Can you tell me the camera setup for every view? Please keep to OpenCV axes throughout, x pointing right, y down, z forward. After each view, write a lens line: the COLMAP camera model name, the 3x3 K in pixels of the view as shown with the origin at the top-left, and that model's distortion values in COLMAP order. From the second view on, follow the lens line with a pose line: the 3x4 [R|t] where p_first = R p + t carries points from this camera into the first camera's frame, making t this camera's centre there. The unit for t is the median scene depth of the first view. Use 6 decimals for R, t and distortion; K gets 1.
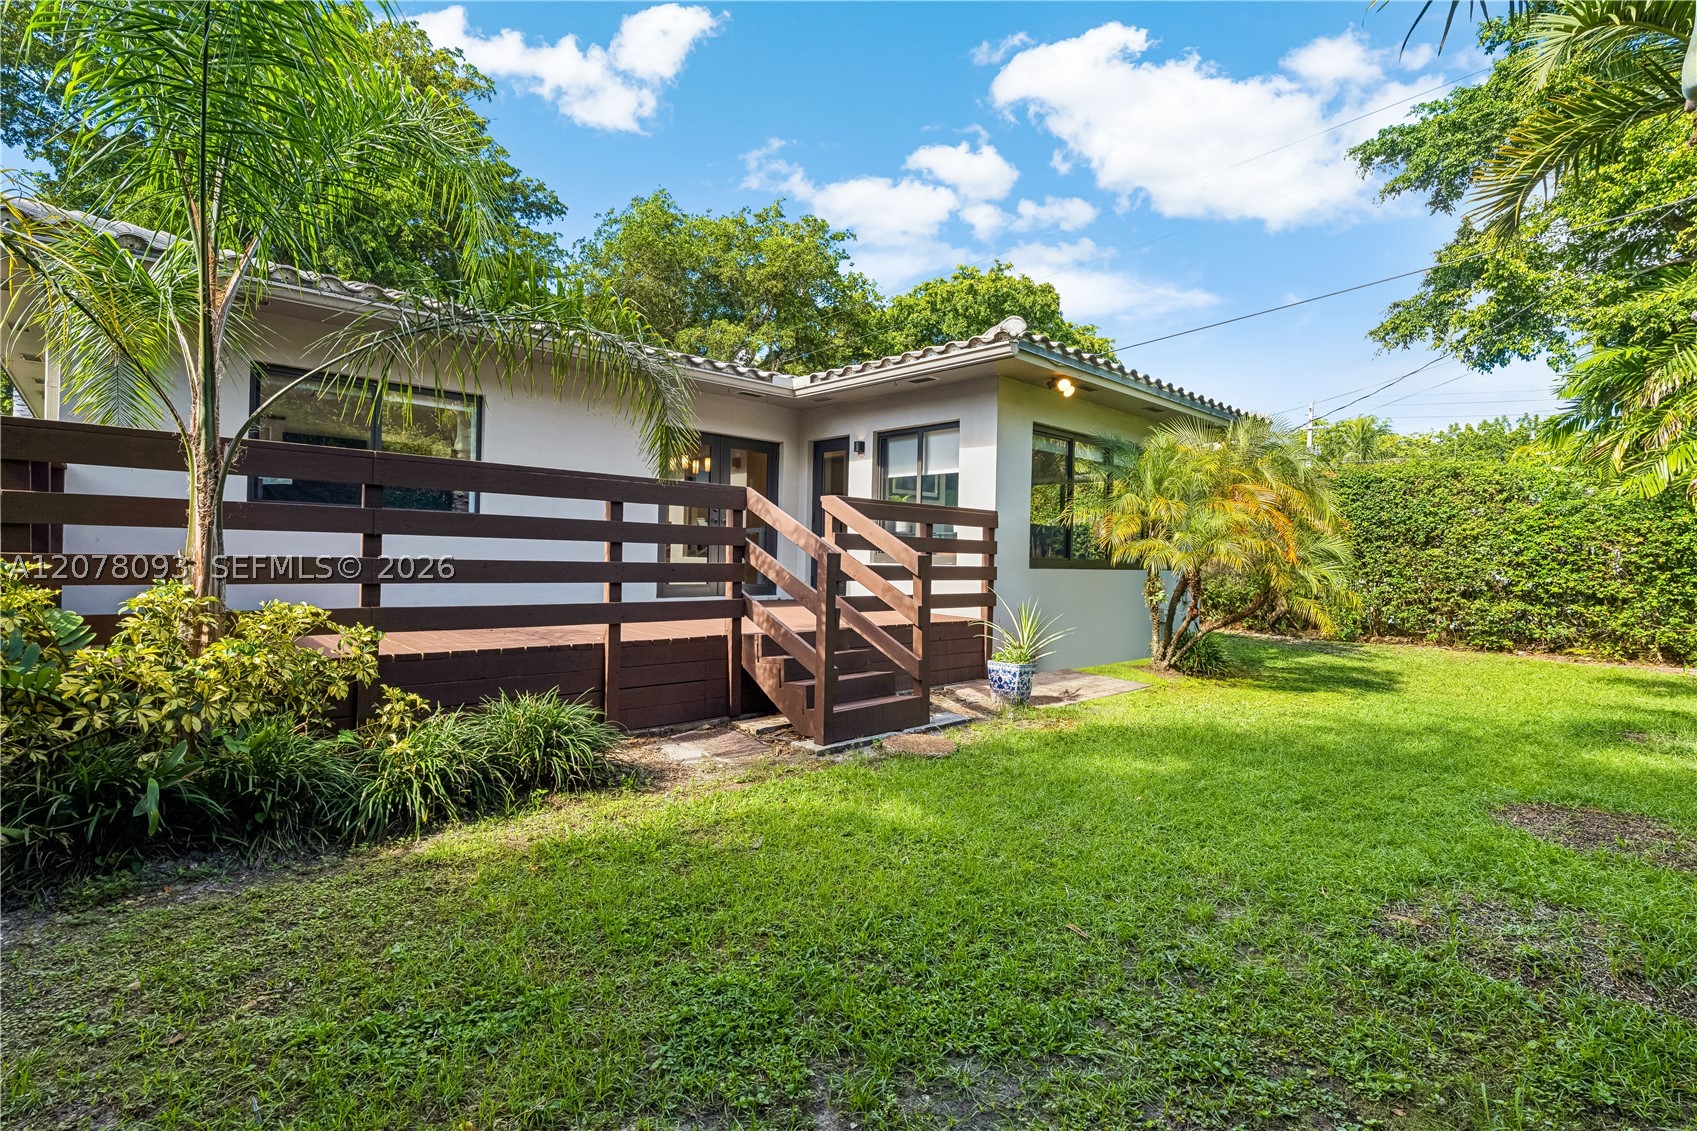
lens RADIAL K [[747.3, 0, 841.3], [0, 747.3, 545.6], [0, 0, 1]] dist [-0.000208, -0.000269]
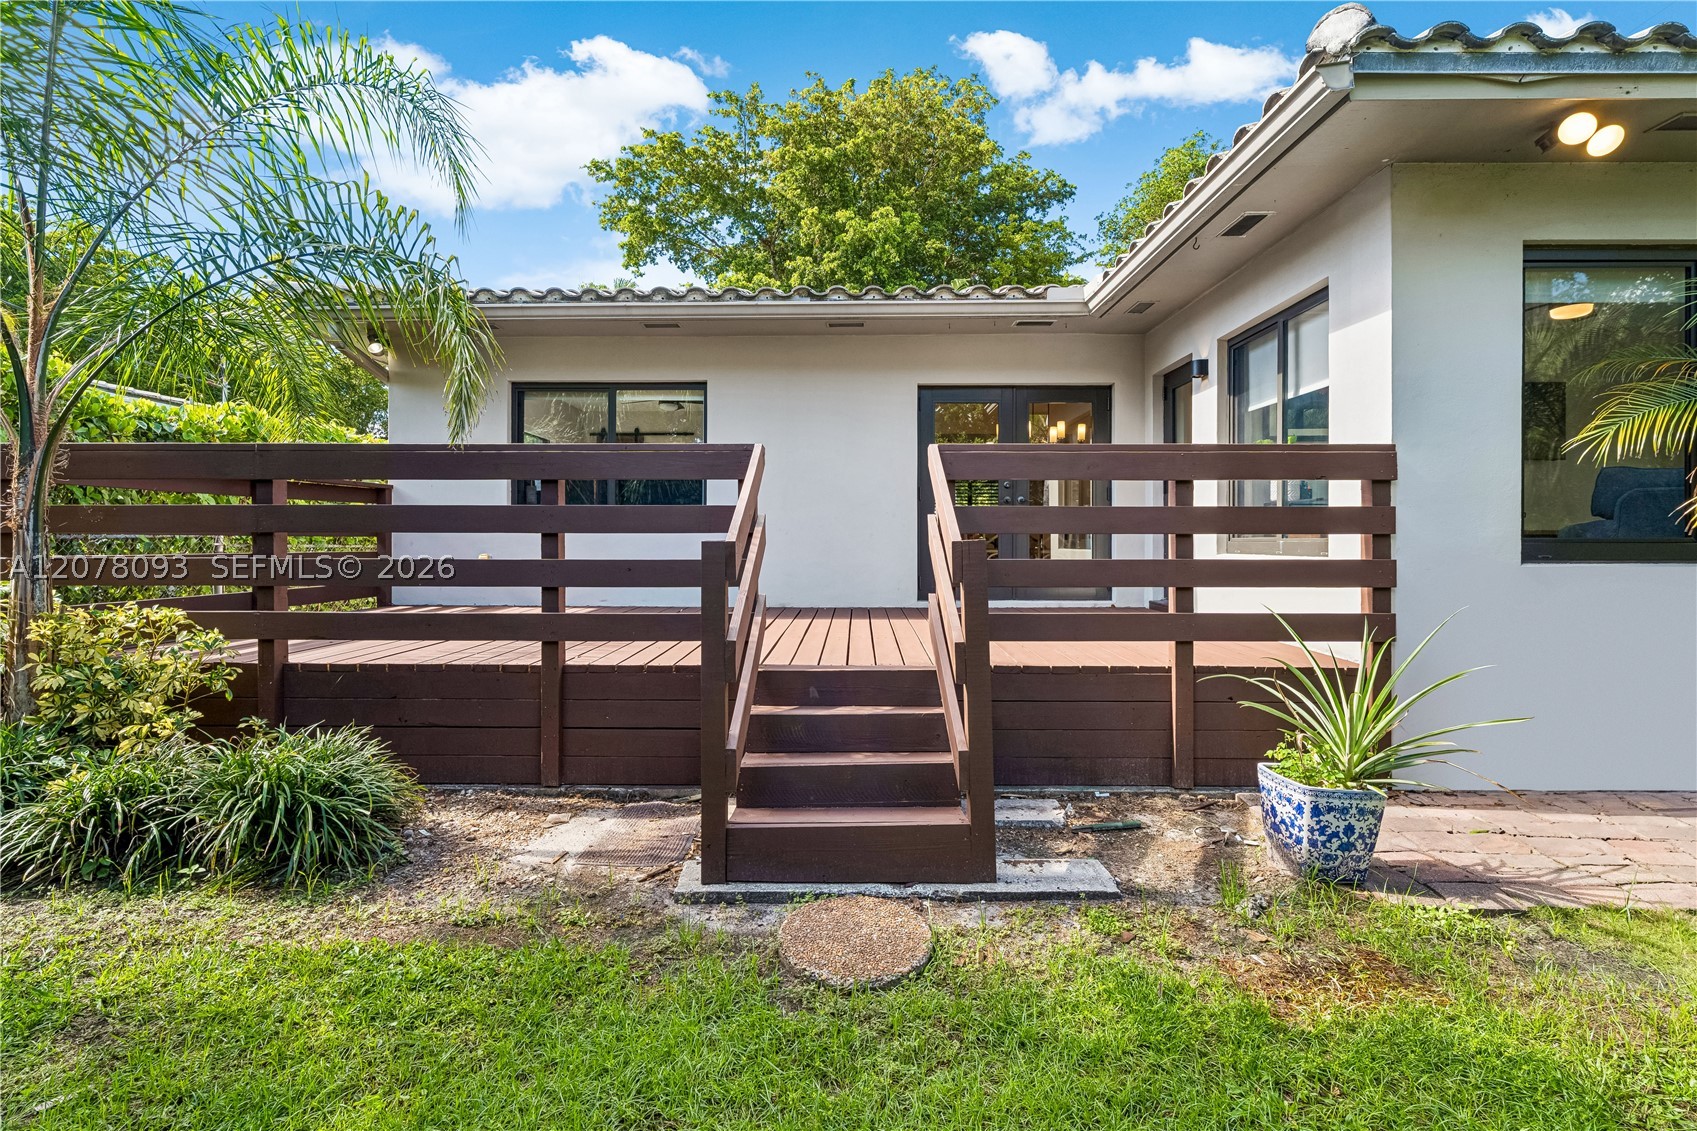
lens RADIAL K [[747.3, 0, 841.3], [0, 747.3, 545.6], [0, 0, 1]] dist [-0.000208, -0.000269]
pose [[0.740965, -0.018362, -0.671293, 0.265698], [0.026333, 0.999652, 0.001722, 0.008368], [0.671027, -0.018953, 0.741190, 0.399656]]
